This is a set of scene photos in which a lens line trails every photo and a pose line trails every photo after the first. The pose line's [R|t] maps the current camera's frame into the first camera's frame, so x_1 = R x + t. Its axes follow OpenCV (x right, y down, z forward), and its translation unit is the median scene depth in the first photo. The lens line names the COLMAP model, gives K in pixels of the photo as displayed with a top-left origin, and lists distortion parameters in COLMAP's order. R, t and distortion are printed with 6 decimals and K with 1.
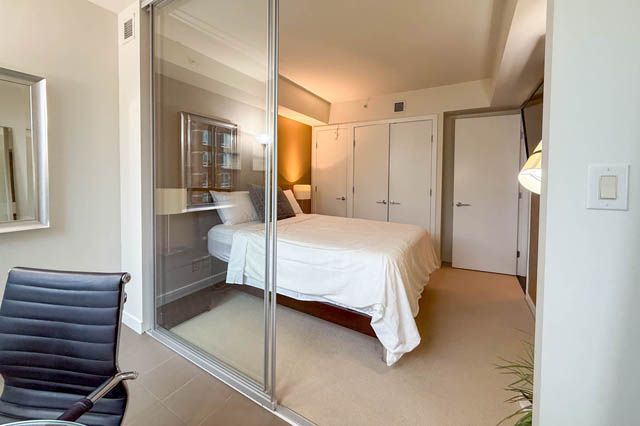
lens RADIAL K [[254.3, 0, 319.5], [0, 254.3, 185.5], [0, 0, 1]] dist [-0.000430, 0.000052]
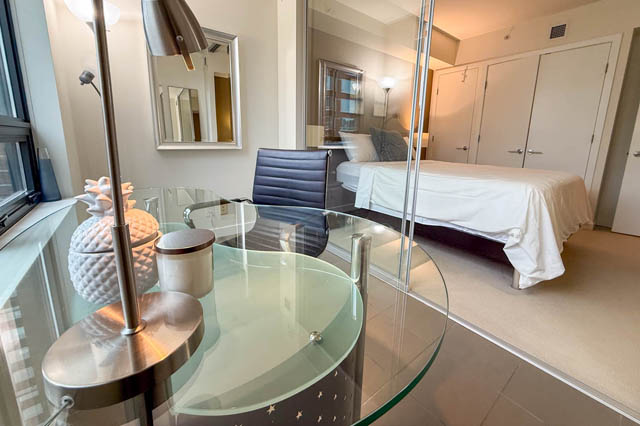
lens RADIAL K [[254.3, 0, 319.5], [0, 254.3, 185.5], [0, 0, 1]] dist [-0.000430, 0.000052]
pose [[0.927246, 0.070270, -0.367800, -0.078003], [-0.018412, 0.989602, 0.142652, 0.100608], [0.374000, -0.125502, 0.918898, -0.111286]]
